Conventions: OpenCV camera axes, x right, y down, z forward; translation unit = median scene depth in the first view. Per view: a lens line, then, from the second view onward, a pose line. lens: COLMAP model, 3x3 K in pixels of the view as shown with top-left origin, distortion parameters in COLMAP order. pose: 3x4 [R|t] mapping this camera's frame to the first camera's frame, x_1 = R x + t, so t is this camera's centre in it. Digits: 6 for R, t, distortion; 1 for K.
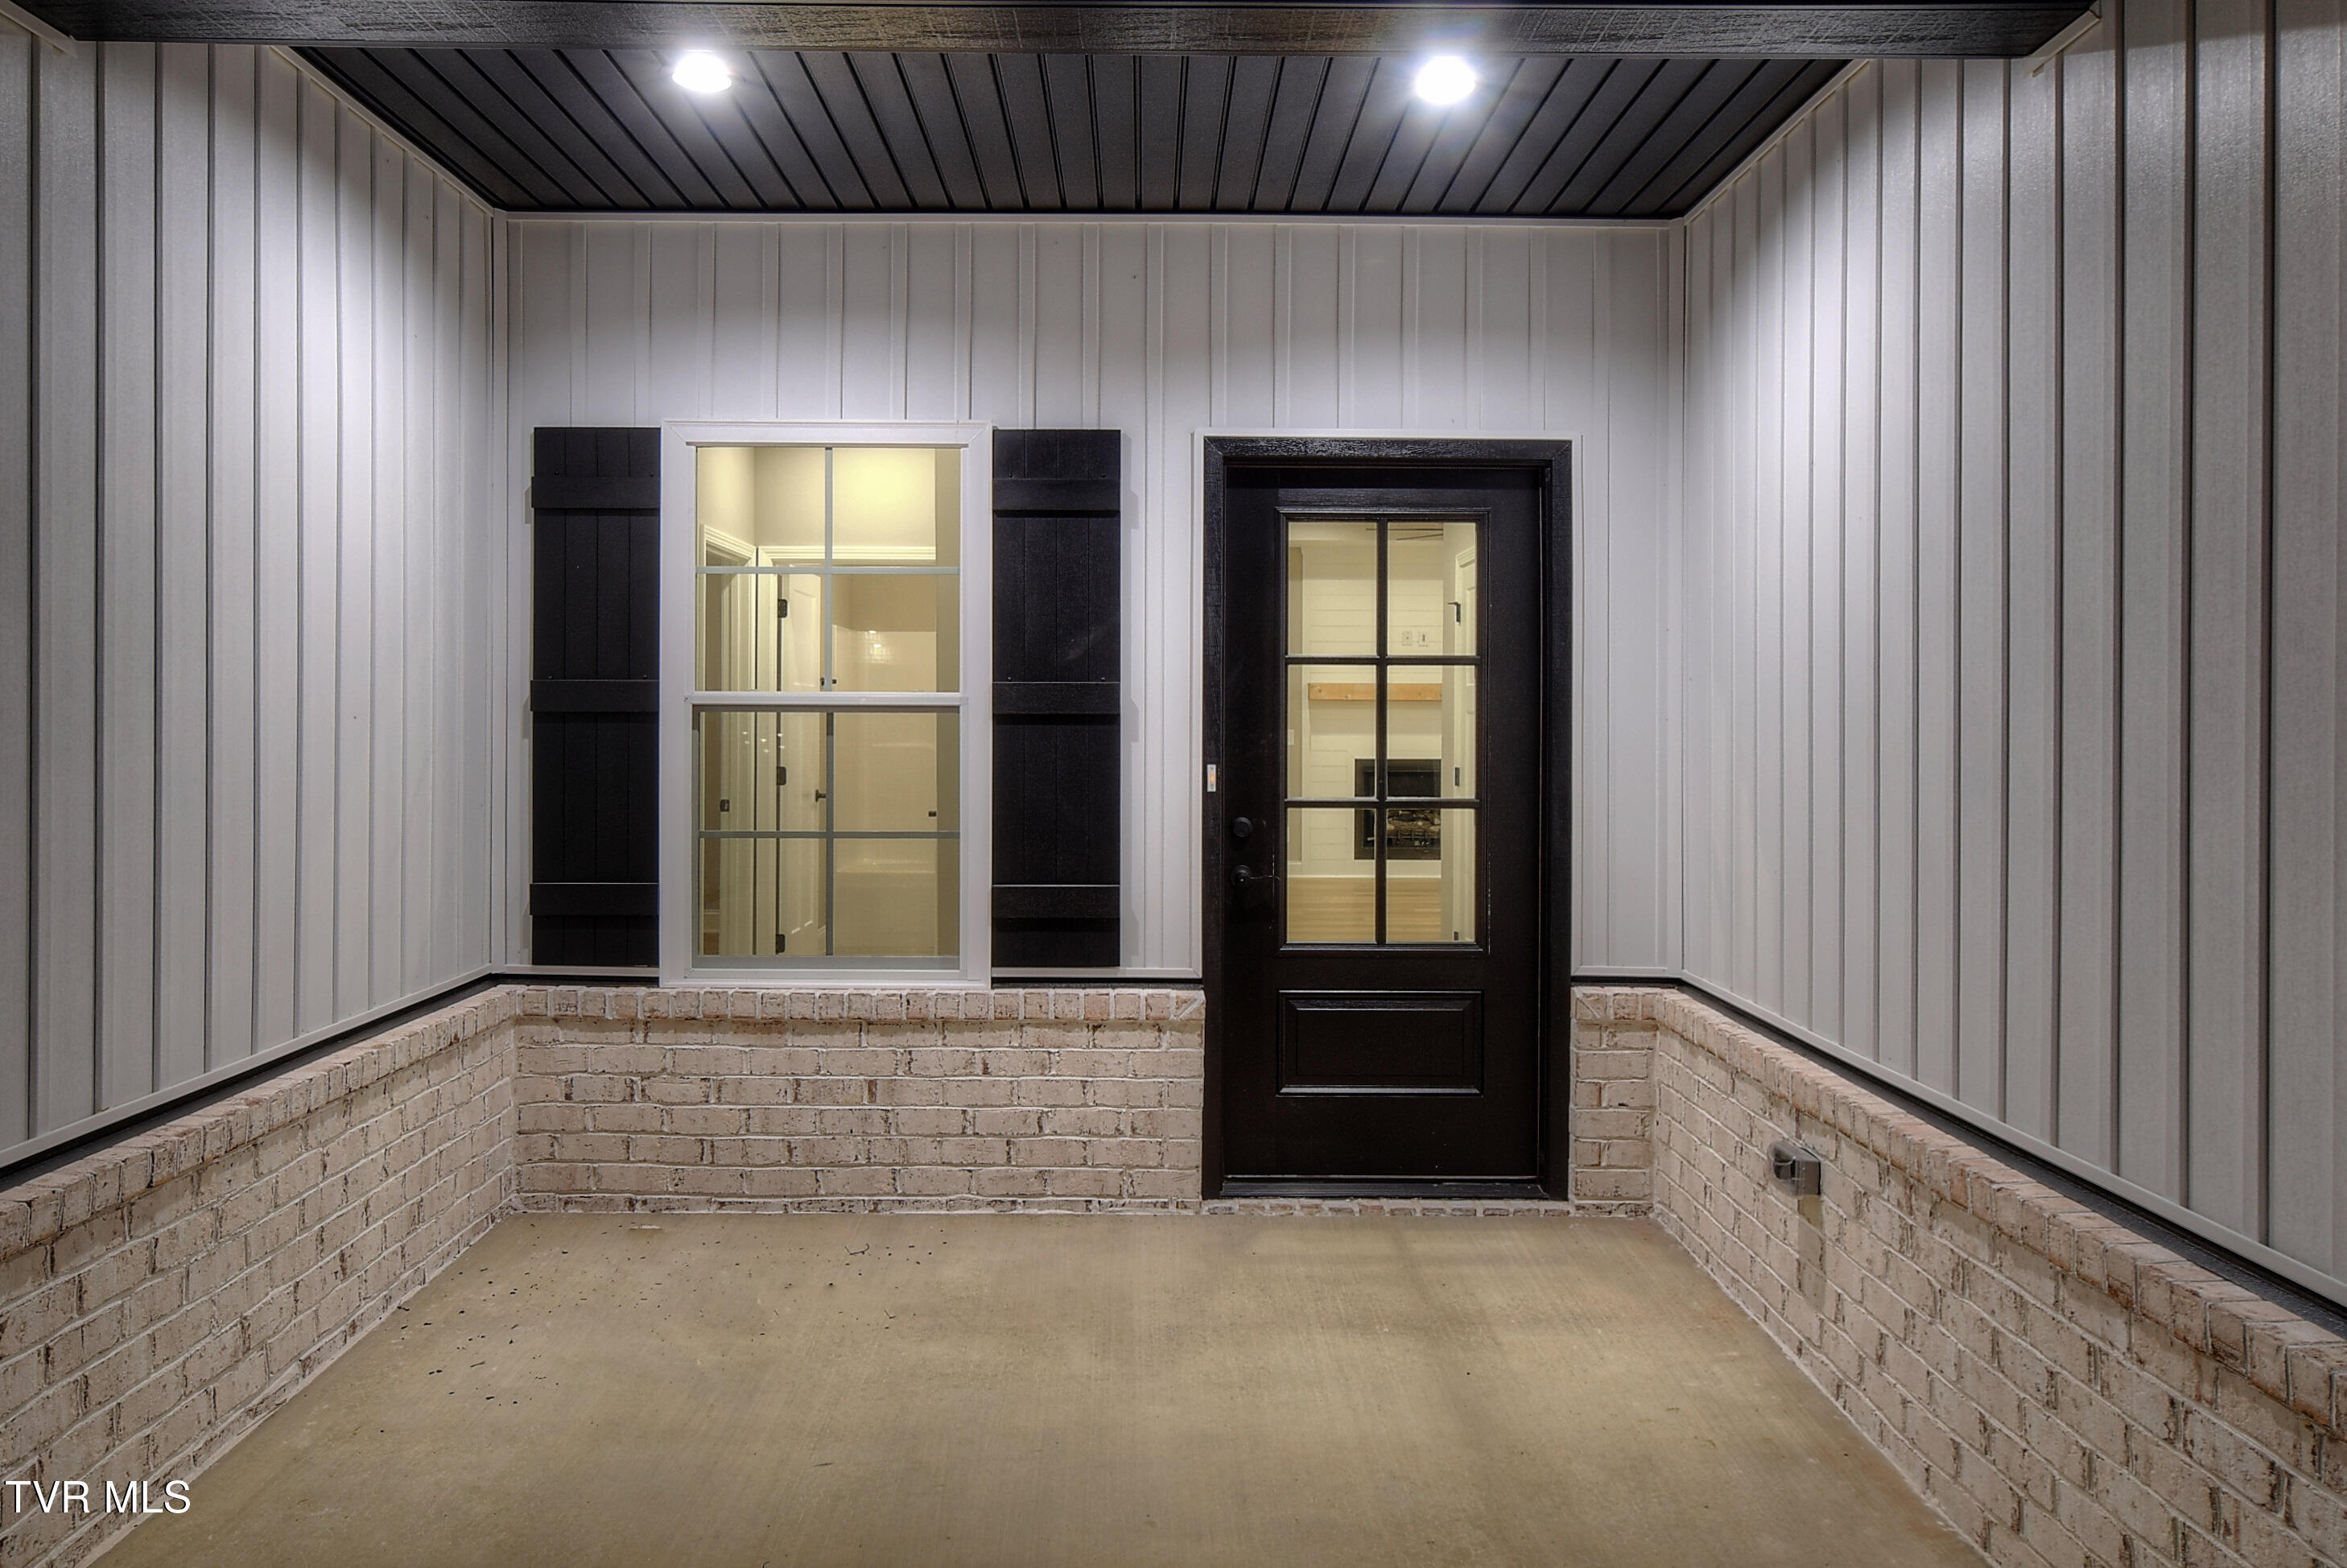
lens RADIAL K [[1657.1, 0, 1173.8], [0, 1657.1, 780.9], [0, 0, 1]] dist [0.001177, 0.000118]
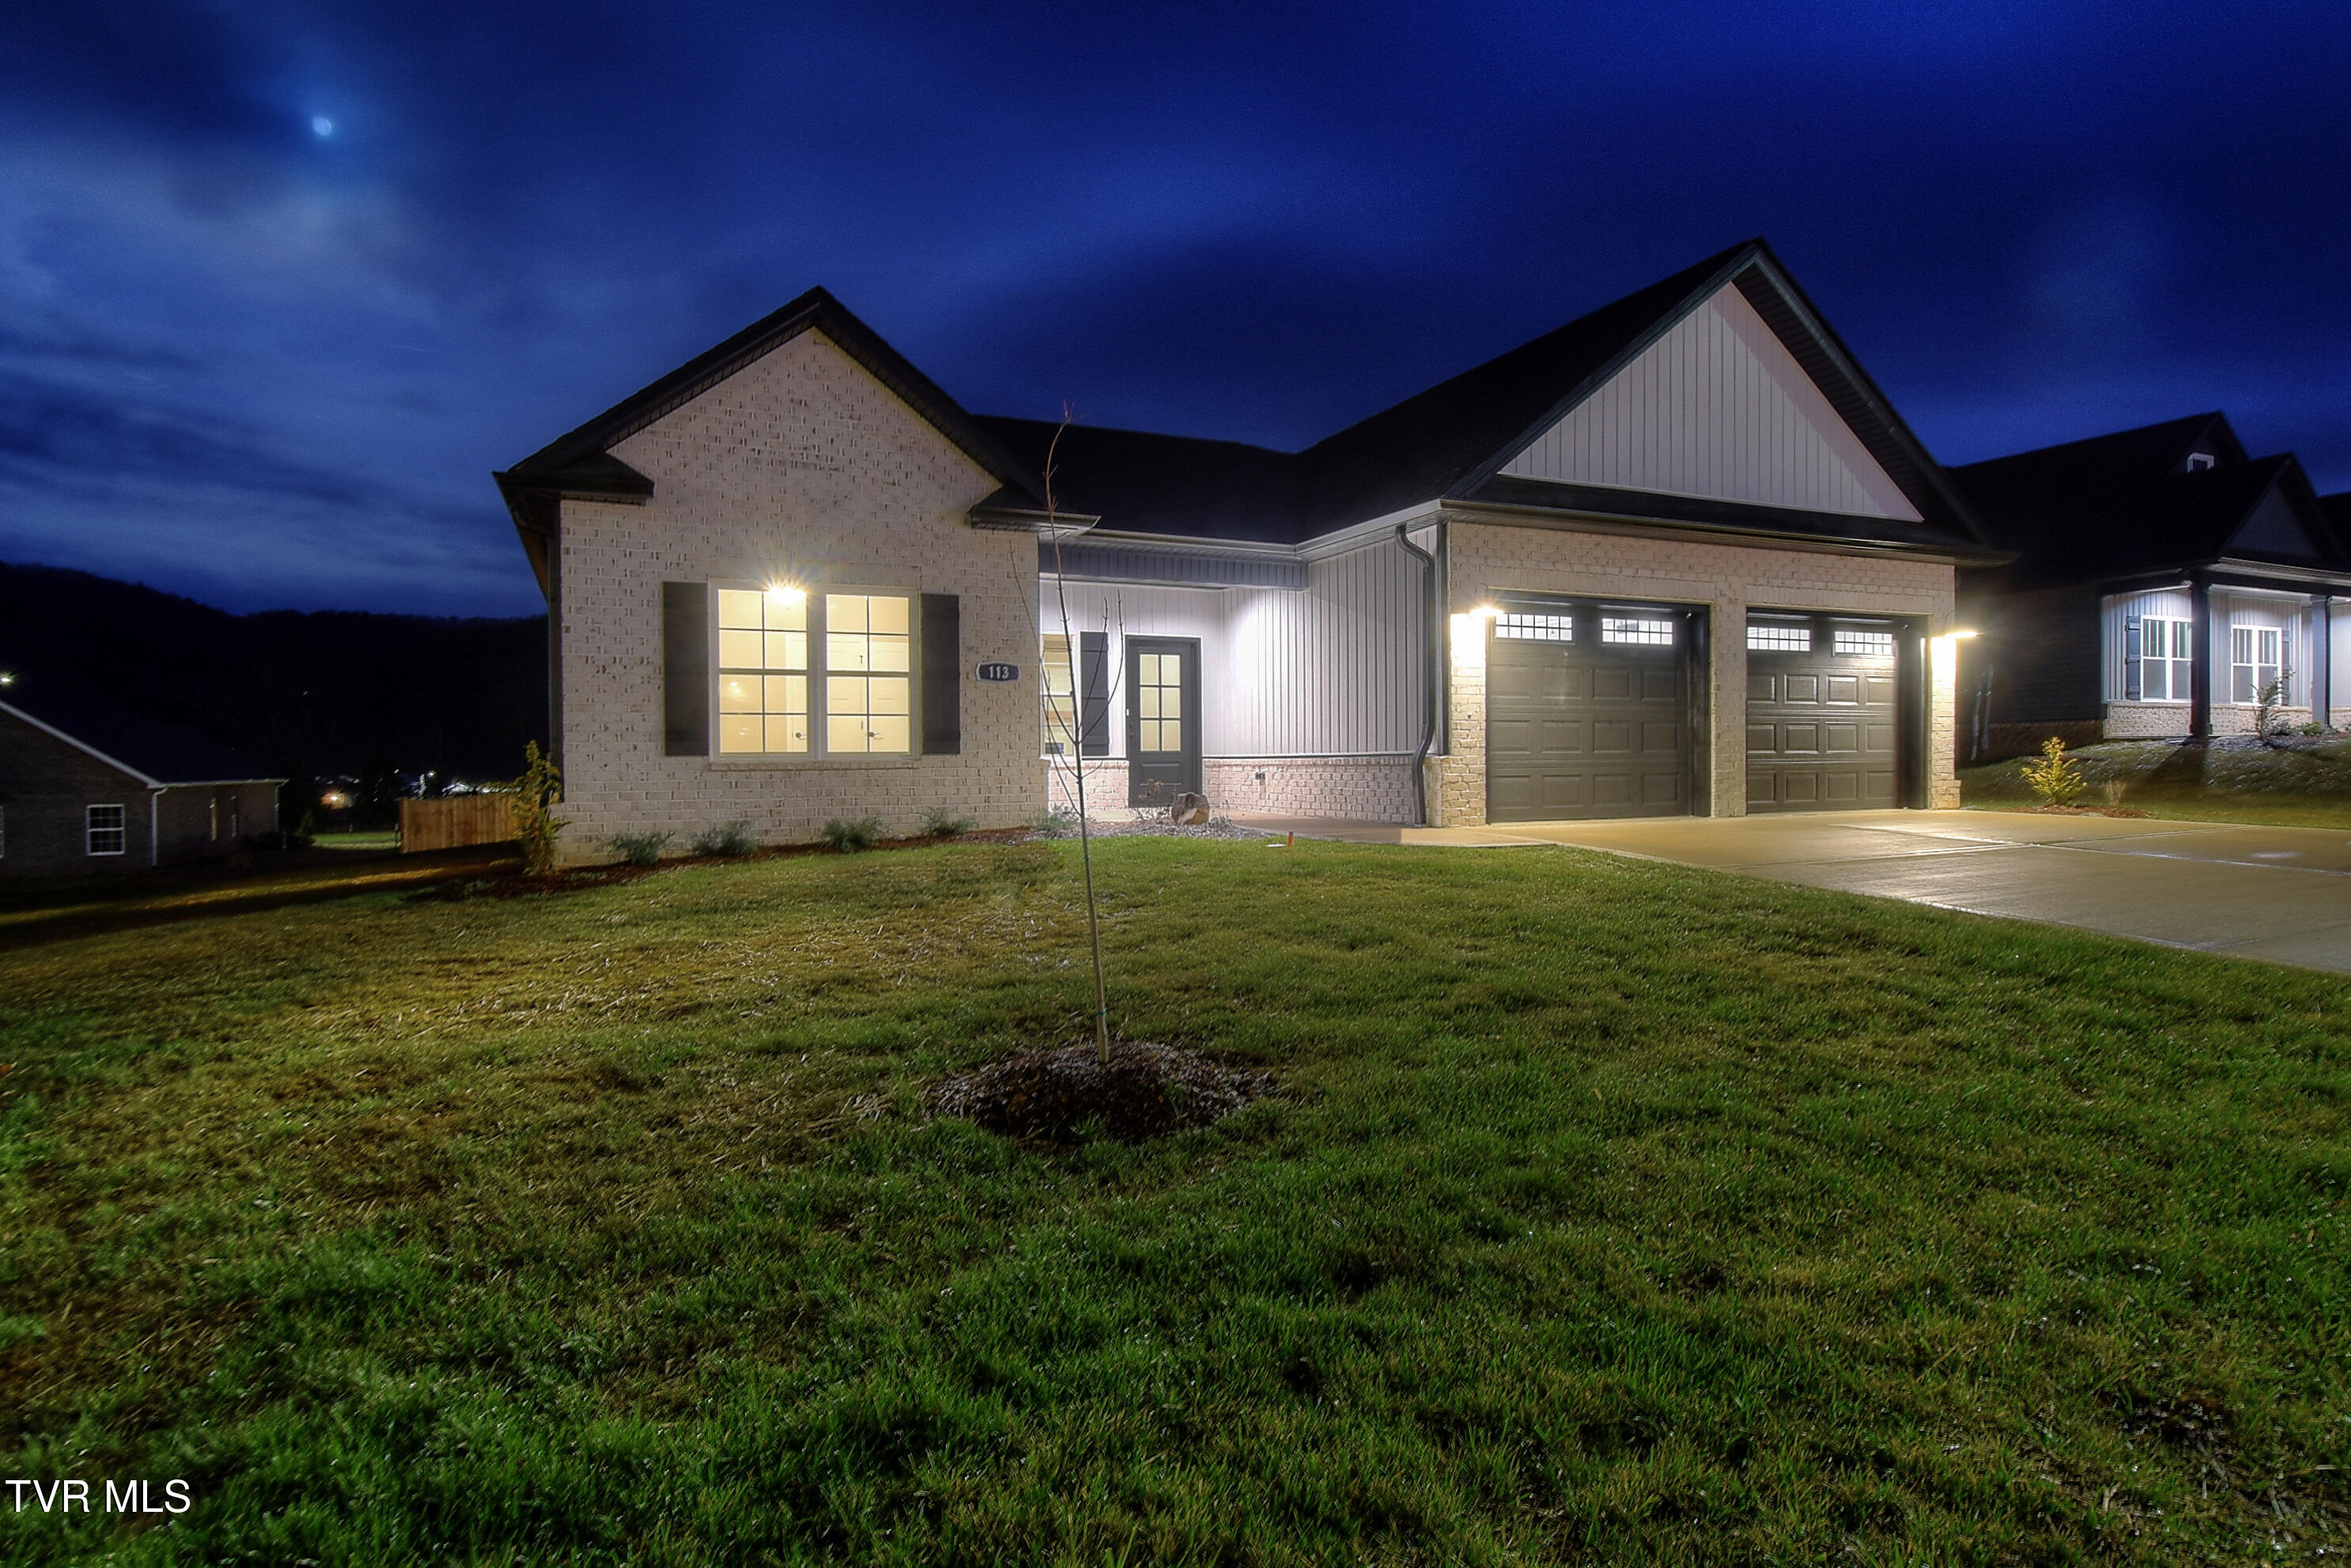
lens RADIAL K [[1209.2, 0, 1175.2], [0, 1209.2, 767.1], [0, 0, 1]] dist [-0.004408, -0.000012]
pose [[0.910677, -0.011008, 0.412973, -1.189177], [0.008689, 0.999934, 0.007493, 0.120969], [-0.413029, -0.003236, 0.910712, -1.977530]]
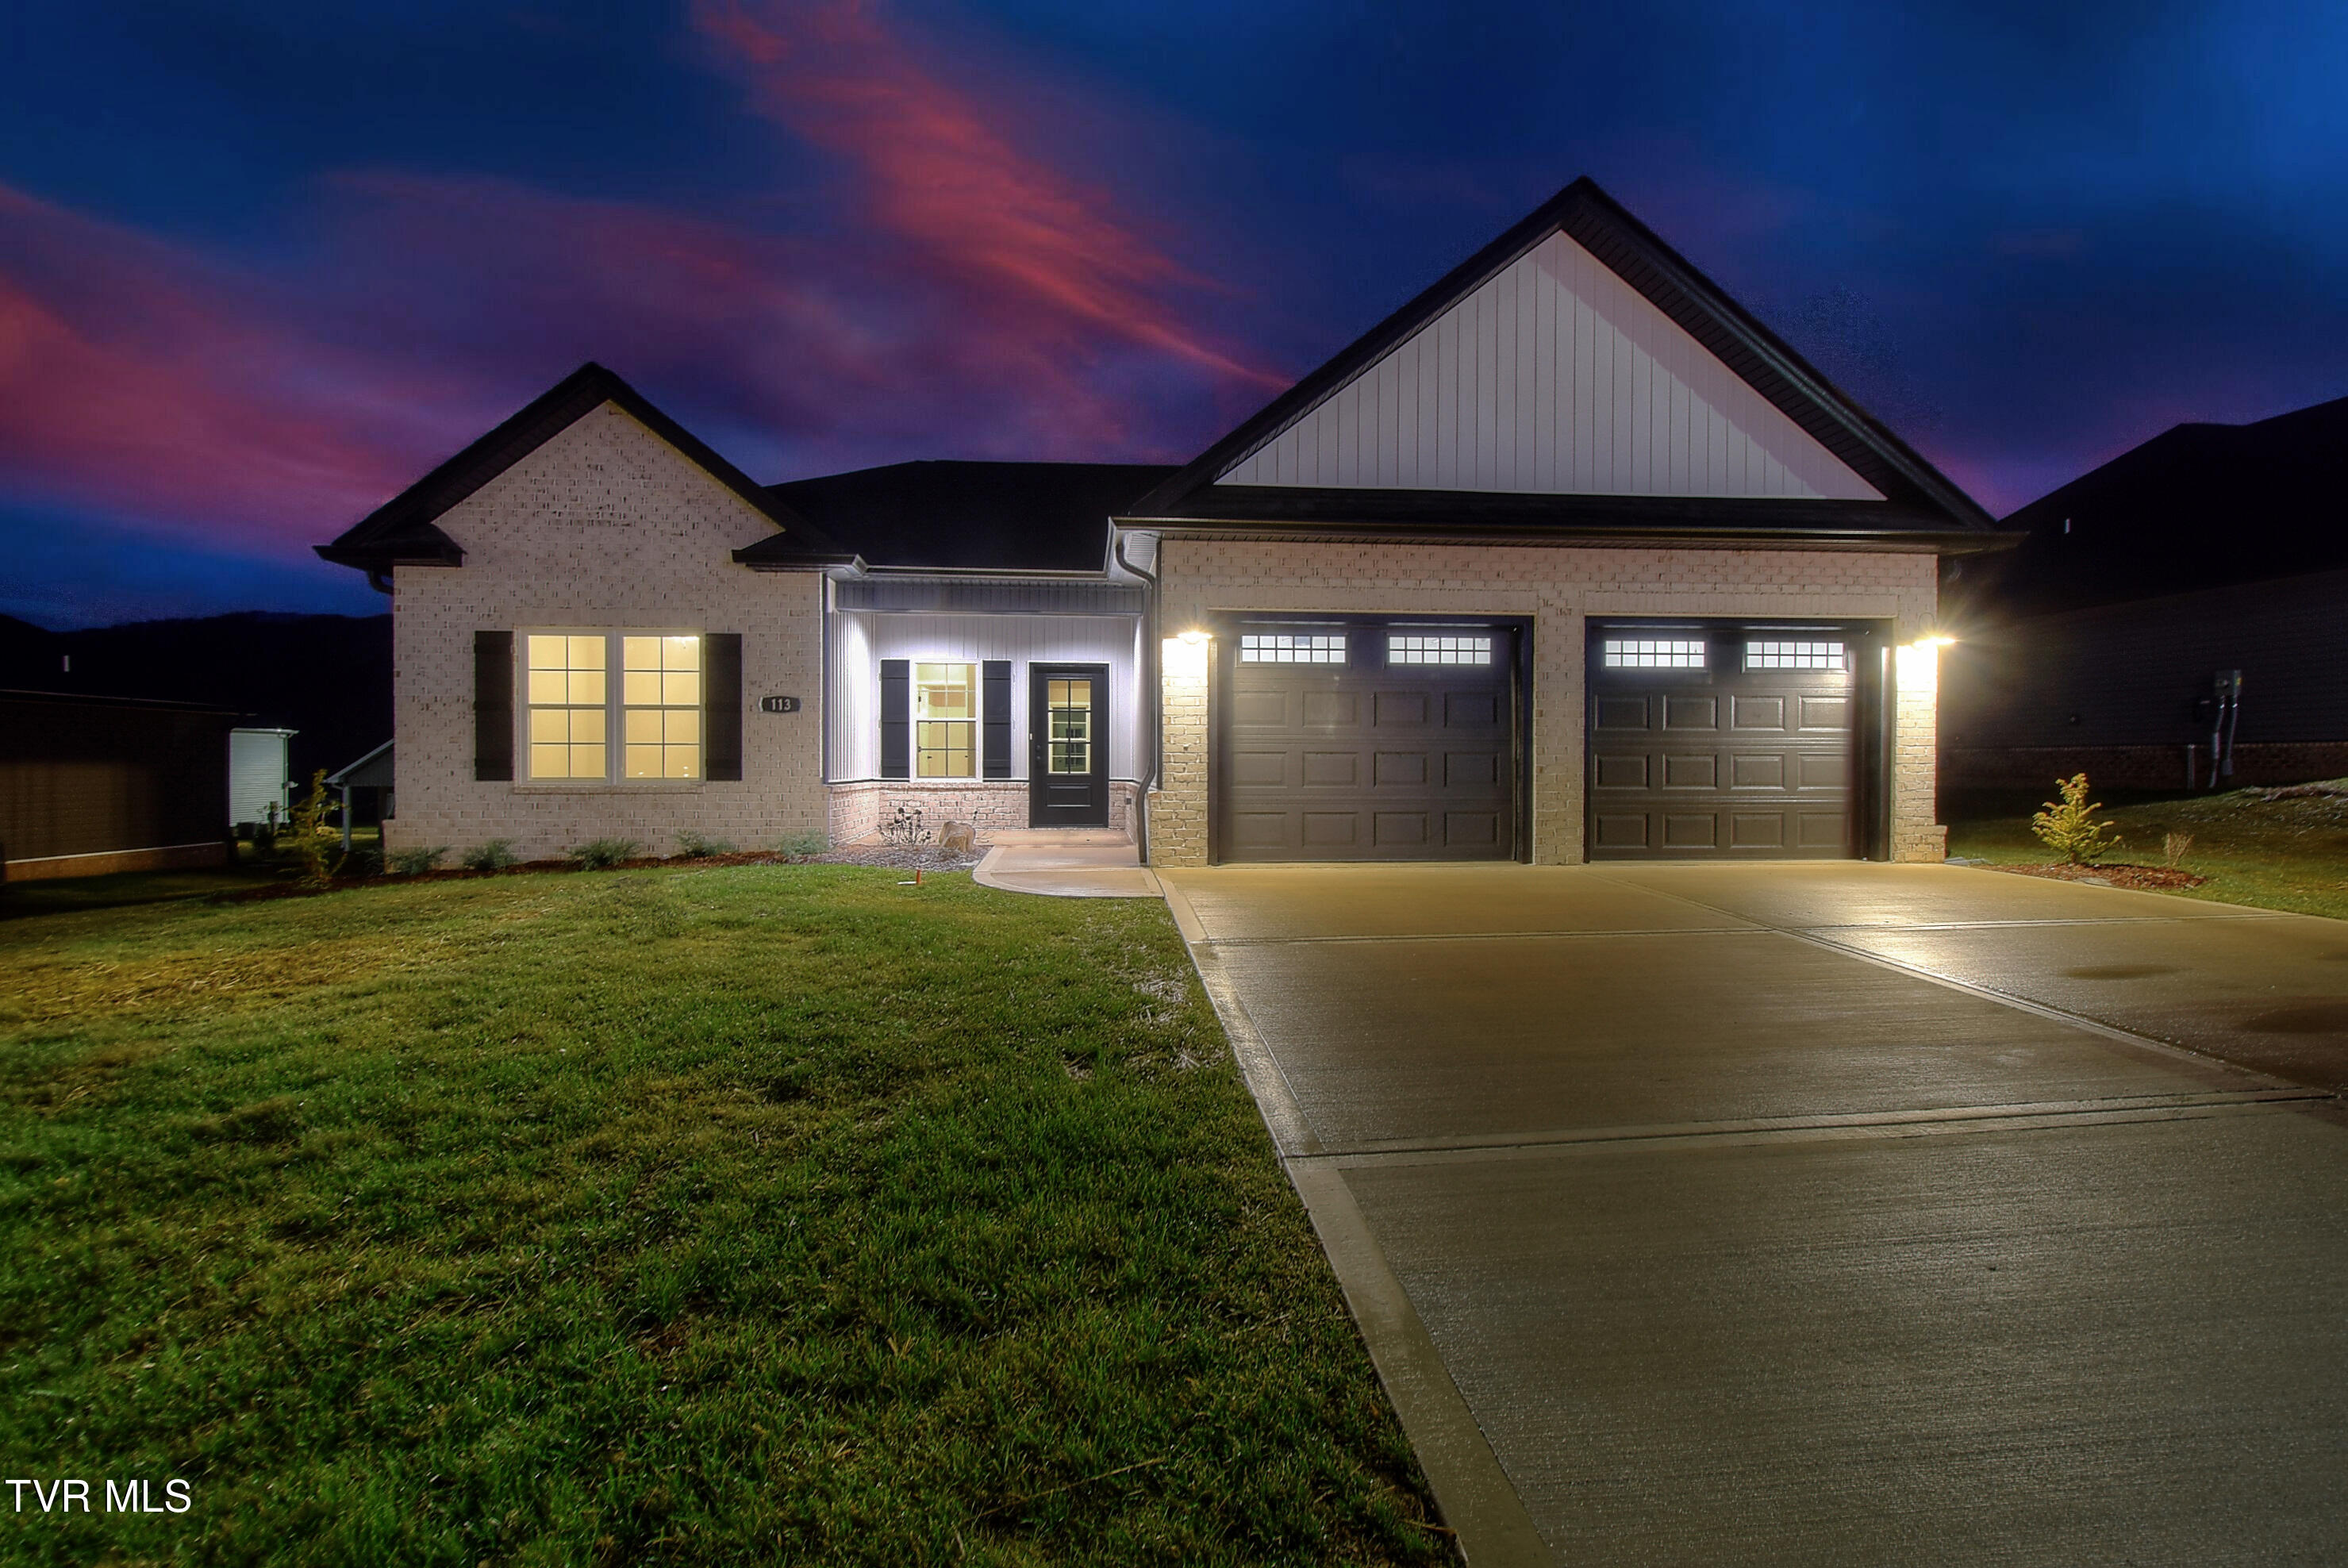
lens RADIAL K [[1043.2, 0, 1164.6], [0, 1043.2, 778.6], [0, 0, 1]] dist [0.004419, -0.000103]
pose [[0.995507, -0.000532, 0.094684, 0.118969], [-0.001070, 0.999857, 0.016872, 0.065924], [-0.094680, -0.016897, 0.995364, -1.942001]]
